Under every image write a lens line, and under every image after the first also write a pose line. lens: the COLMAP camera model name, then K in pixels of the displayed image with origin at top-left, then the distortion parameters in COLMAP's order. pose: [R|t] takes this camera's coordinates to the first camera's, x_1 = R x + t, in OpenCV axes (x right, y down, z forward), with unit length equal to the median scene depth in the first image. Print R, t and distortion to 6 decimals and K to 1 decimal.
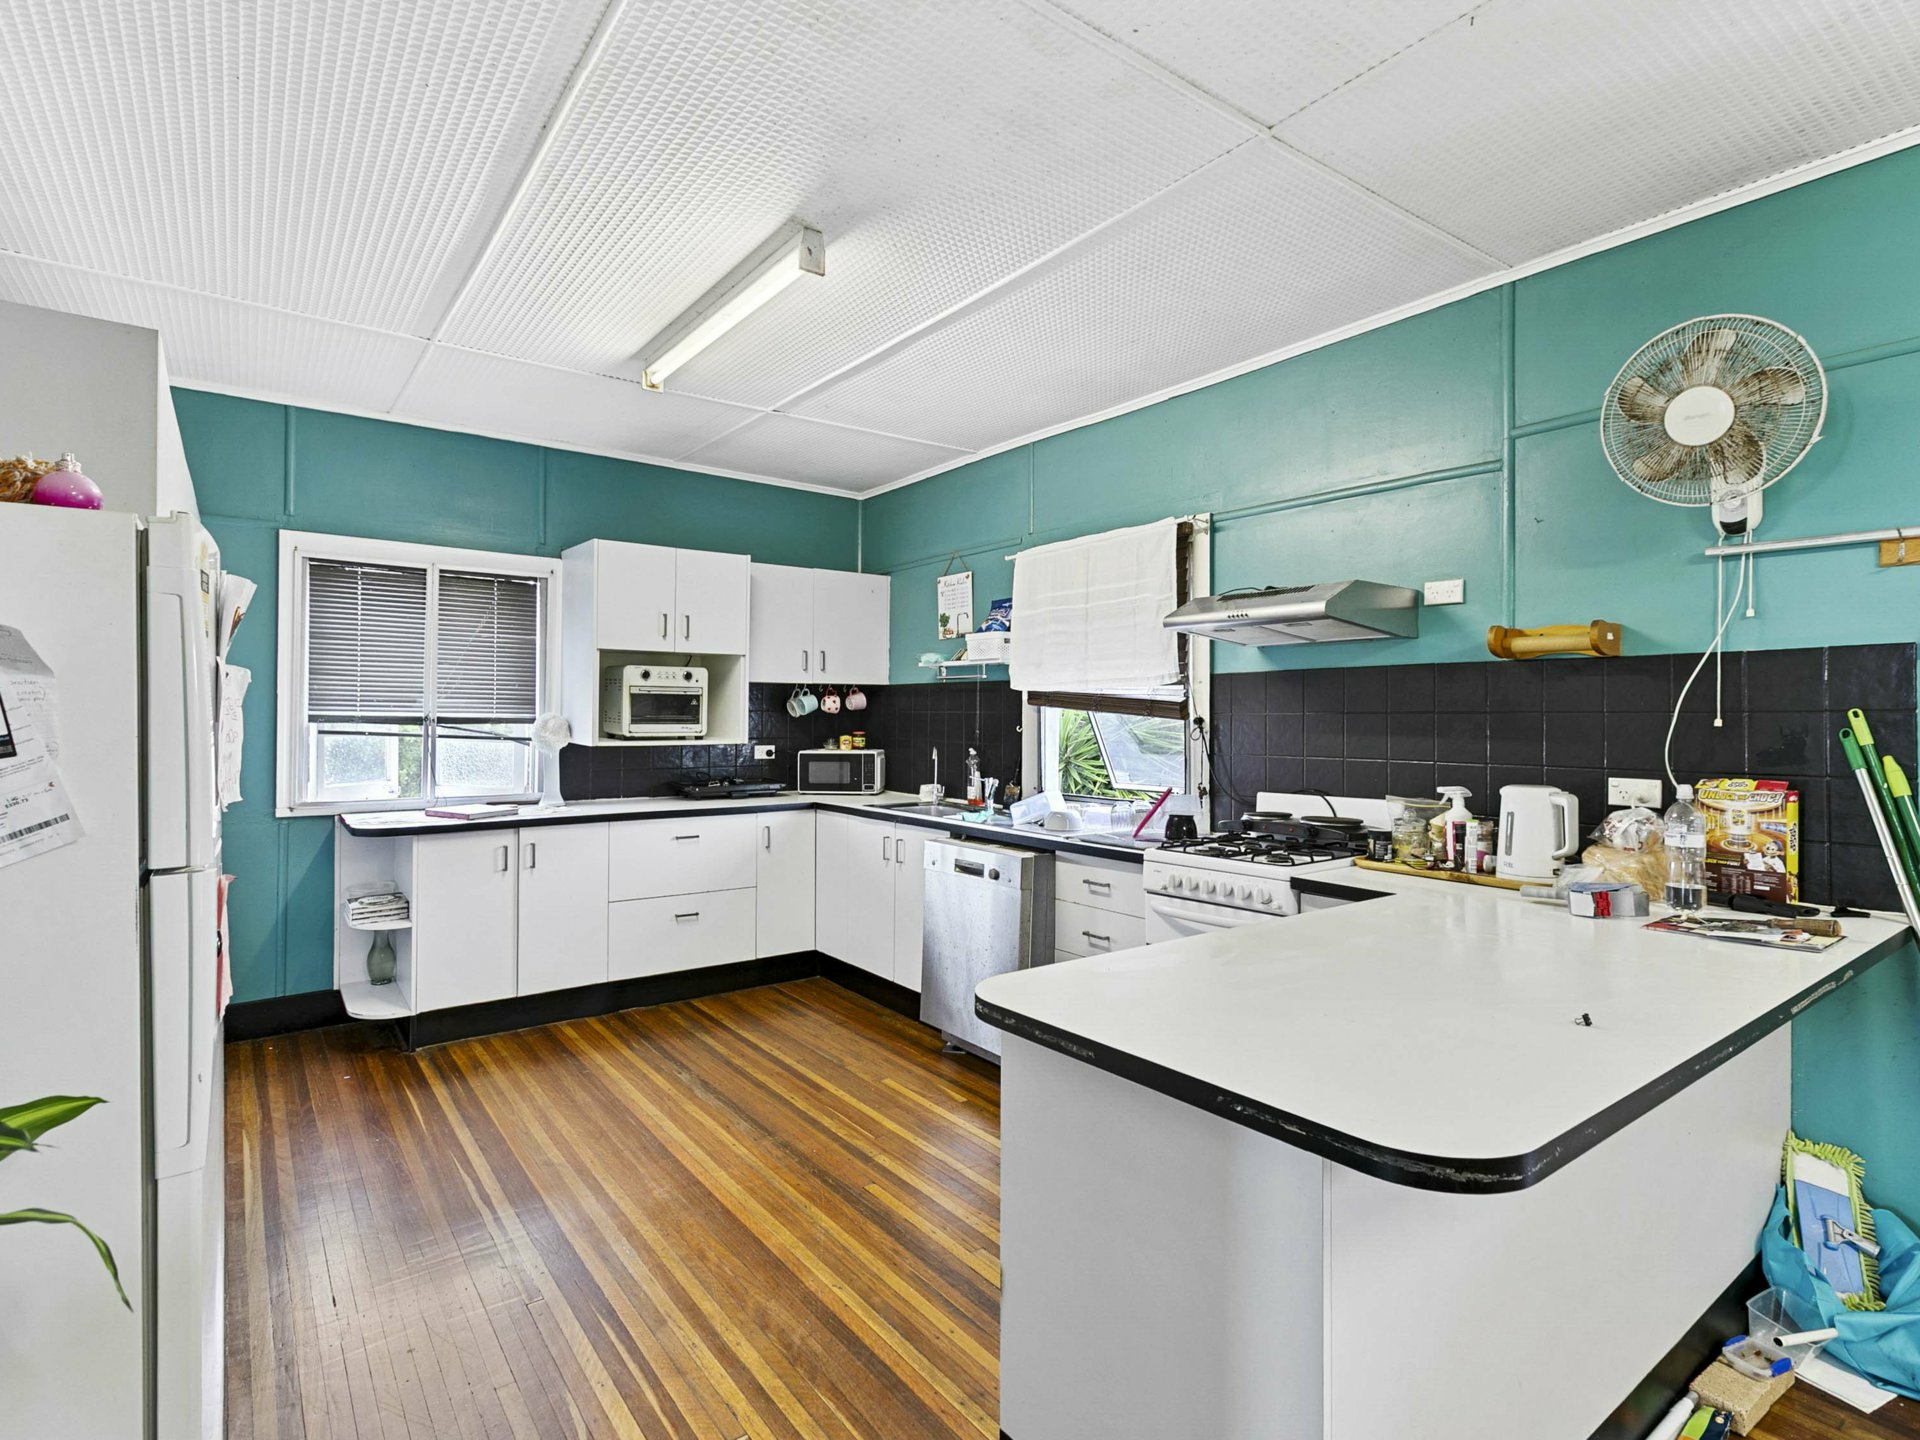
lens RADIAL K [[977.8, 0, 967.9], [0, 977.8, 713.8], [0, 0, 1]] dist [-0.001289, 0.001287]
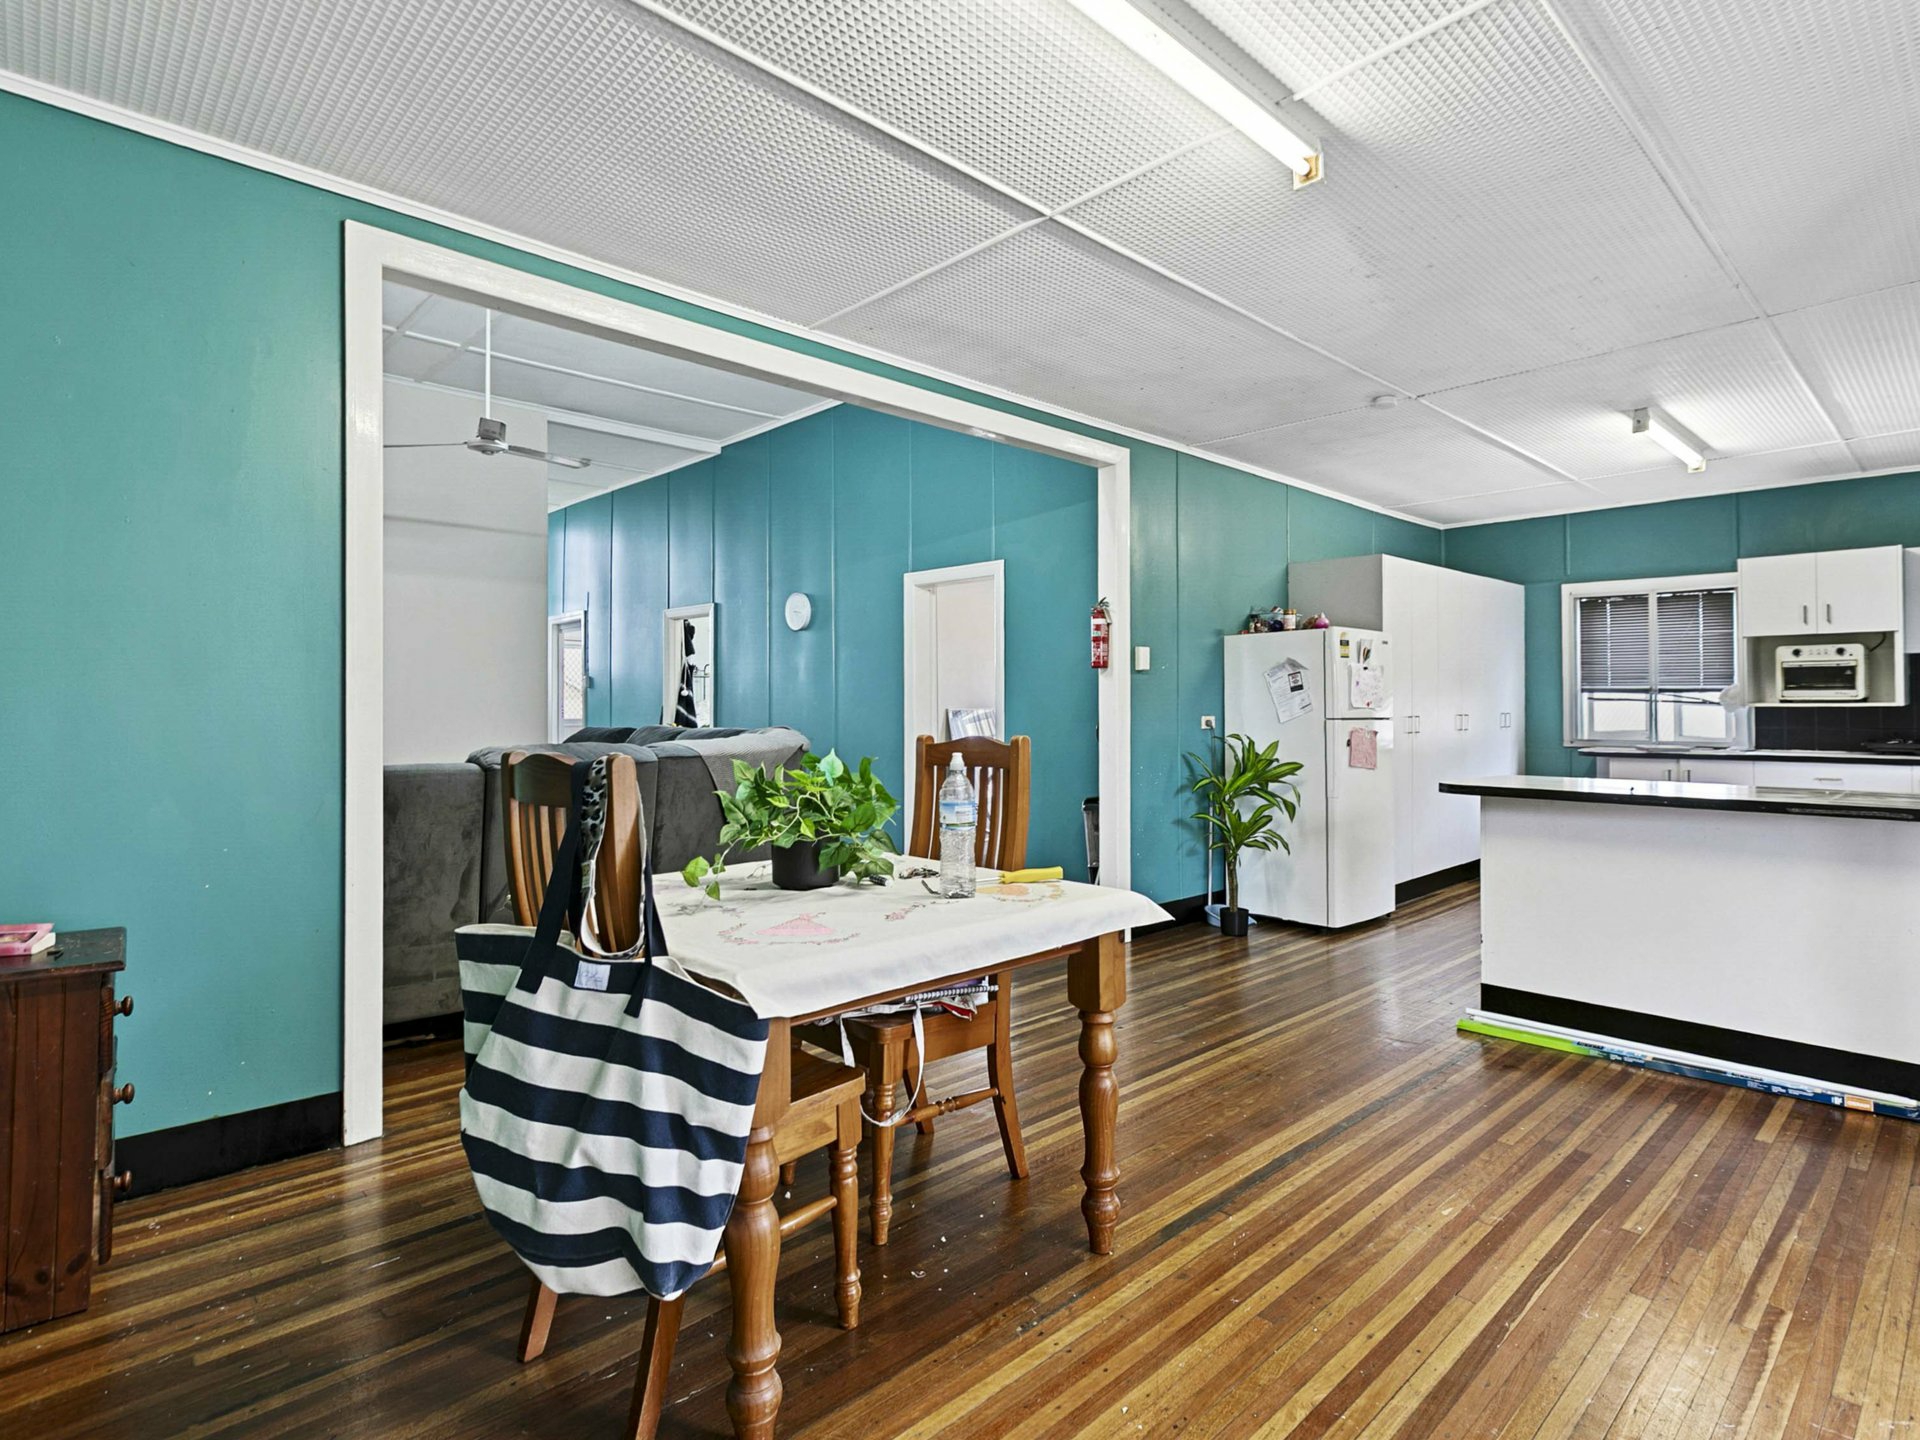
lens RADIAL K [[977.8, 0, 967.4], [0, 977.8, 707.2], [0, 0, 1]] dist [-0.001289, 0.001287]
pose [[0.114031, -0.005520, -0.993462, 0.866711], [0.001519, 0.999984, -0.005382, 0.039629], [0.993476, -0.000896, 0.114038, -0.263364]]
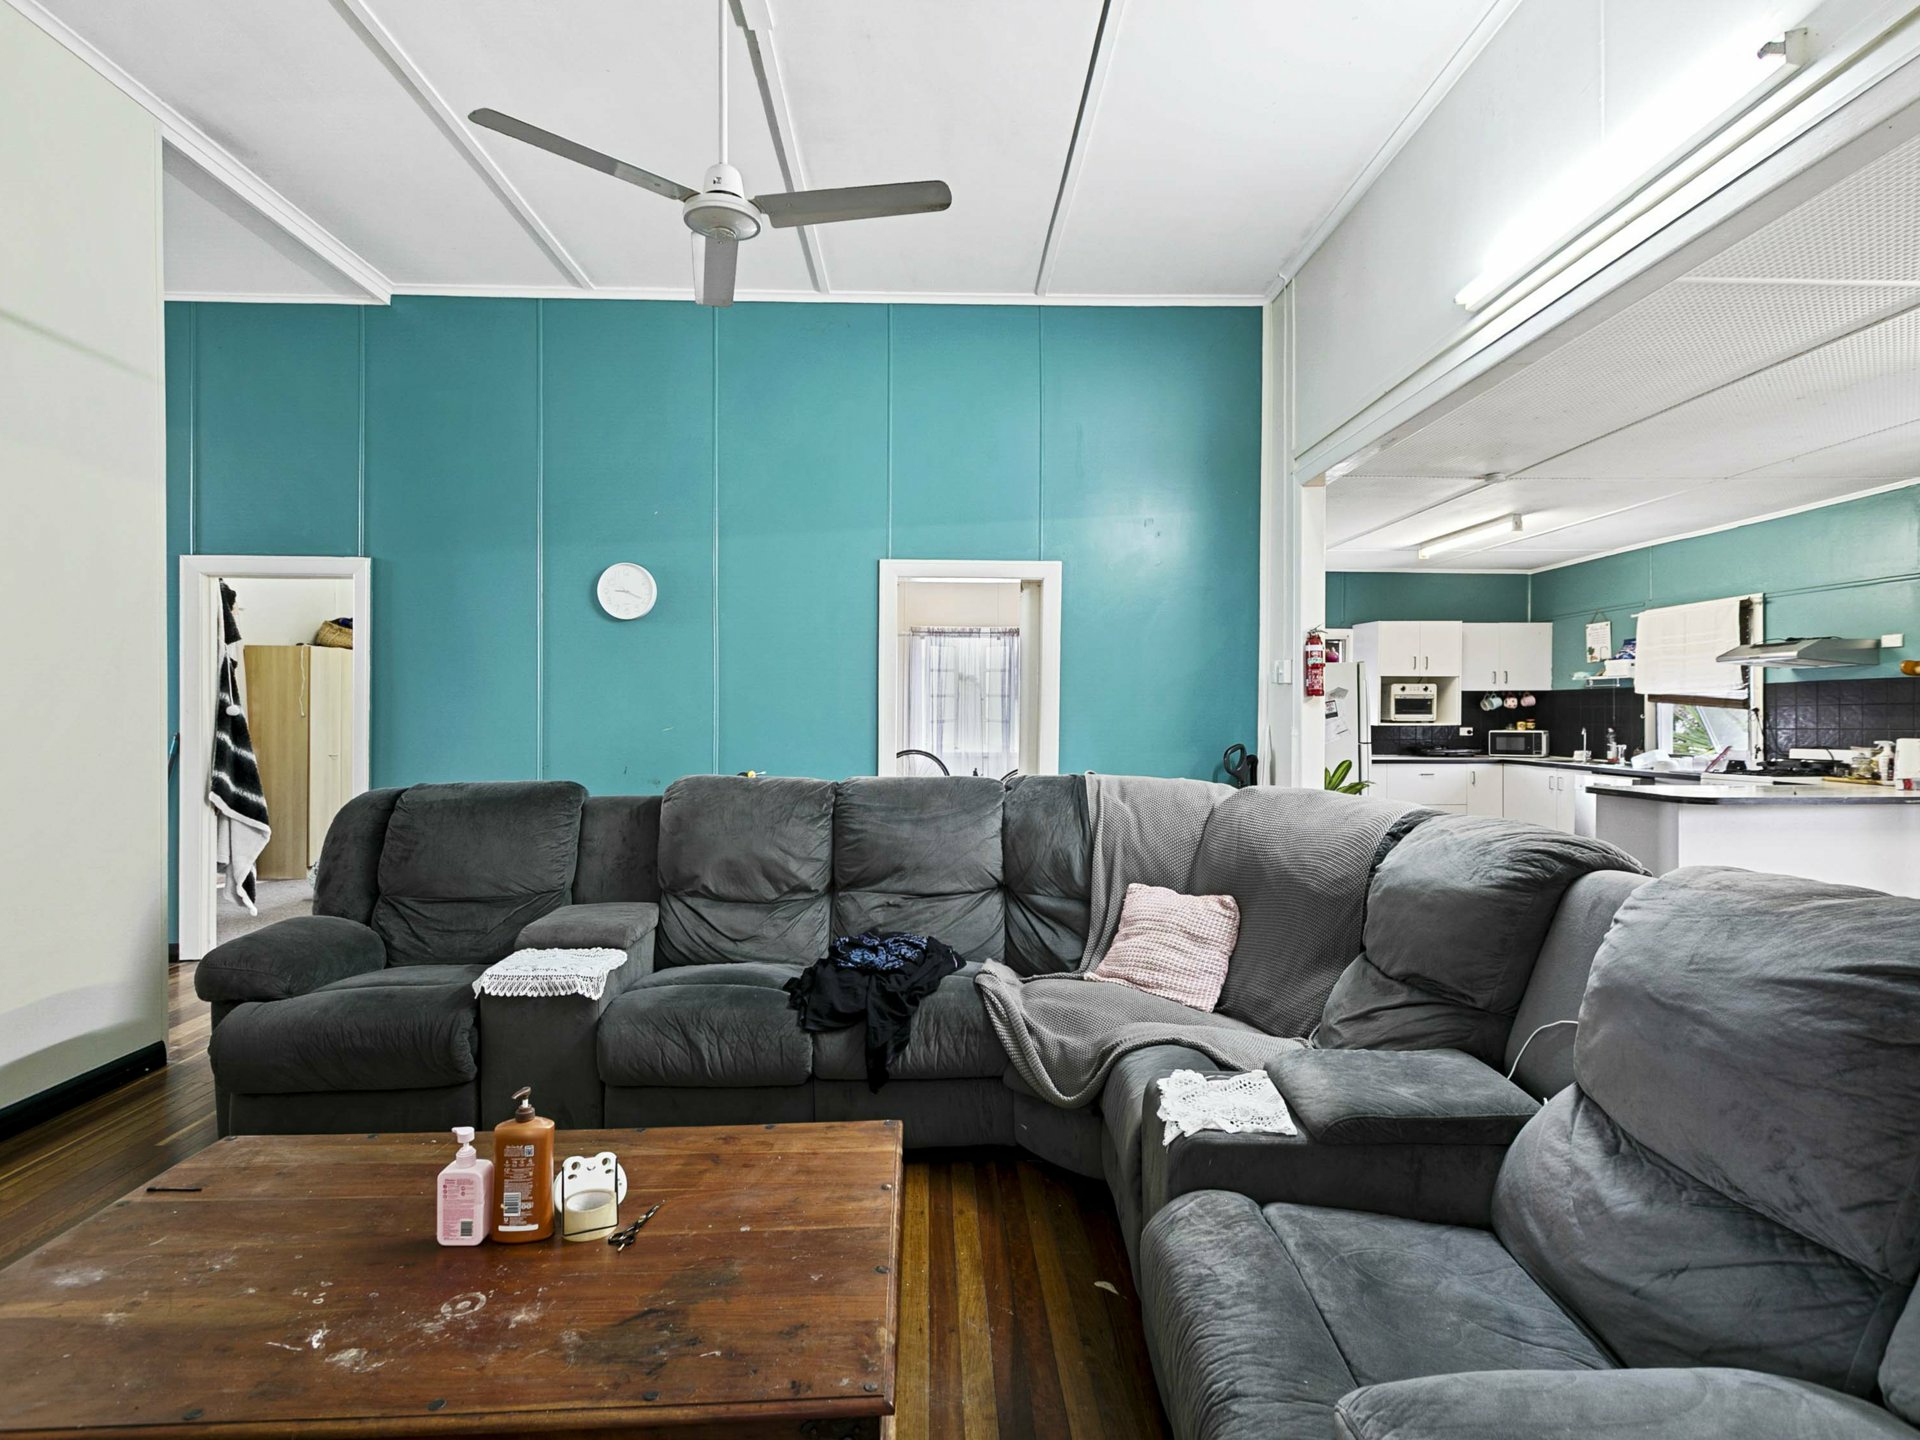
lens RADIAL K [[977.8, 0, 951.6], [0, 977.8, 716.9], [0, 0, 1]] dist [-0.001289, 0.001287]
pose [[0.809513, -0.003859, -0.587089, 0.079060], [0.005706, 0.999983, 0.001294, 0.007877], [0.587074, -0.004397, 0.809521, -1.087115]]
